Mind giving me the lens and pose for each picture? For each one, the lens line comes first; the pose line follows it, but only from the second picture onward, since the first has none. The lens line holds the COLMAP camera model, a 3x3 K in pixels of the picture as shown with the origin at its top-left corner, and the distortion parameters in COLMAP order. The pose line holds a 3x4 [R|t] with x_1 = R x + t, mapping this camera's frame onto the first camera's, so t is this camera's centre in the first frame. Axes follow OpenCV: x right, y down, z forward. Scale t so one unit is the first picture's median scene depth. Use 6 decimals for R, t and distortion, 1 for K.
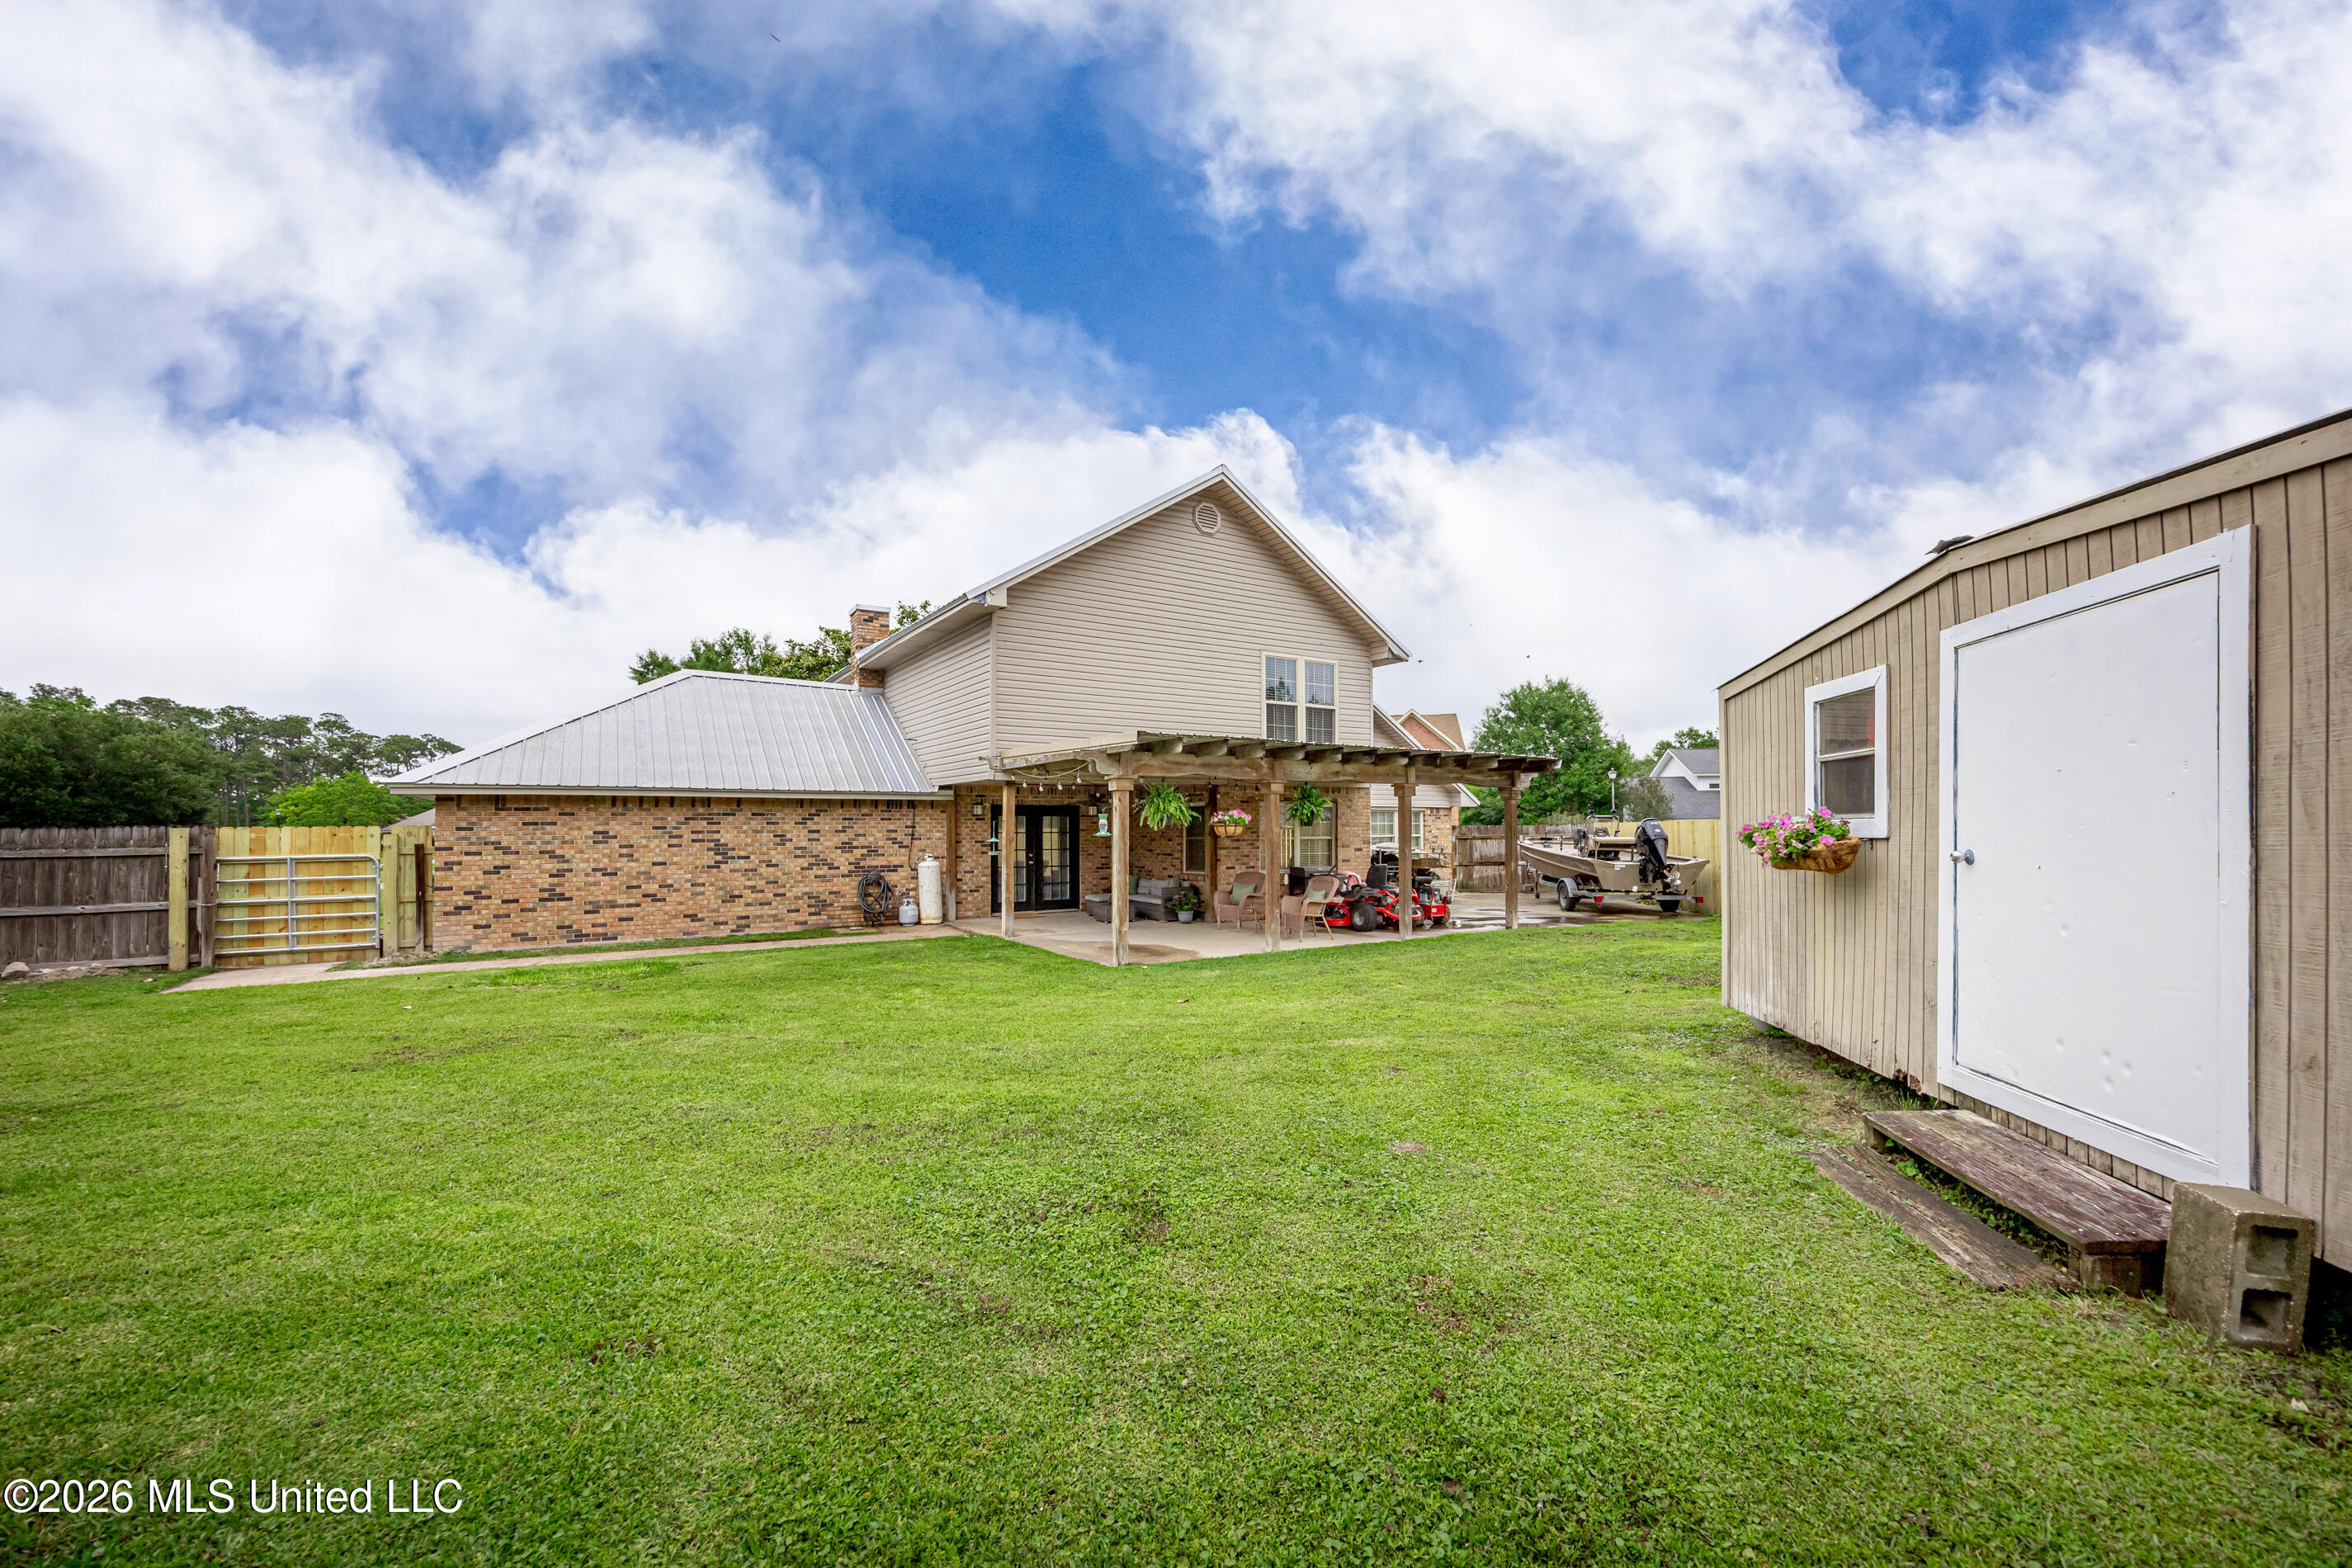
lens RADIAL K [[917.3, 0, 1203.3], [0, 917.3, 819.0], [0, 0, 1]] dist [0.002025, -0.000261]
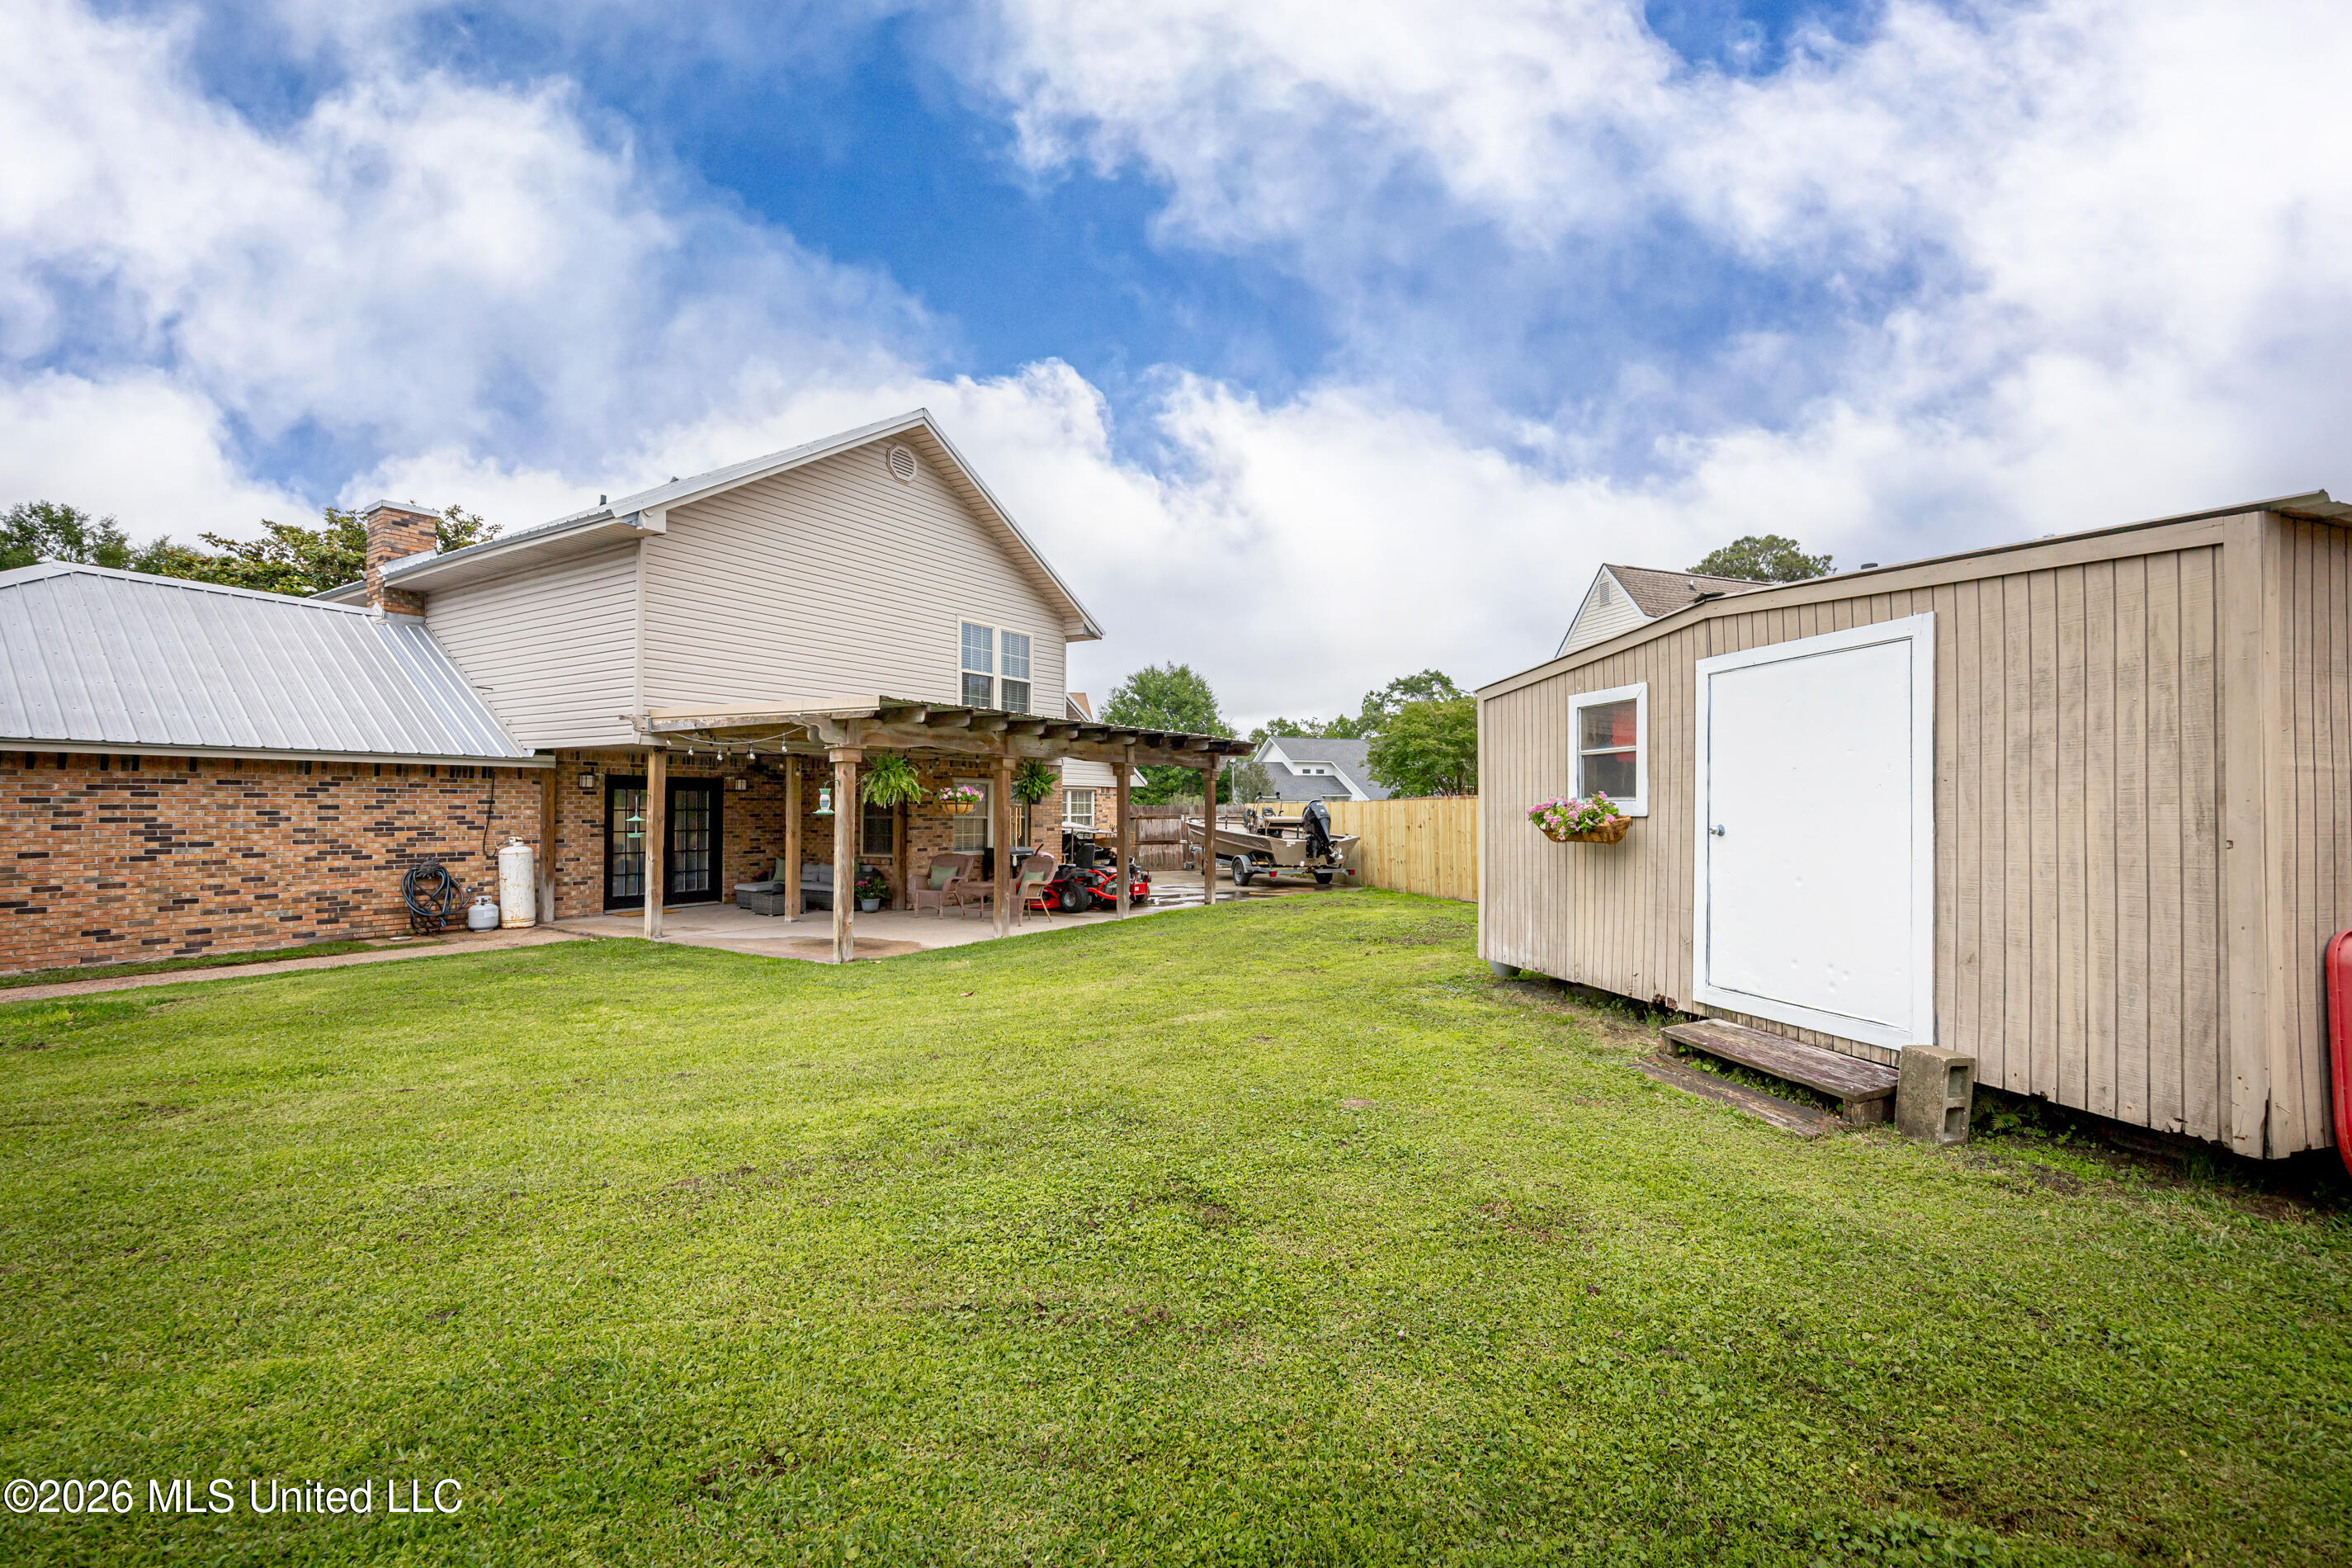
lens RADIAL K [[945.1, 0, 1241.6], [0, 945.1, 791.3], [0, 0, 1]] dist [-0.005897, 0.000889]
pose [[0.897474, 0.012868, 0.440880, -0.115336], [-0.009706, 0.999908, -0.009425, 0.001219], [-0.440961, 0.004180, 0.897517, 0.019100]]
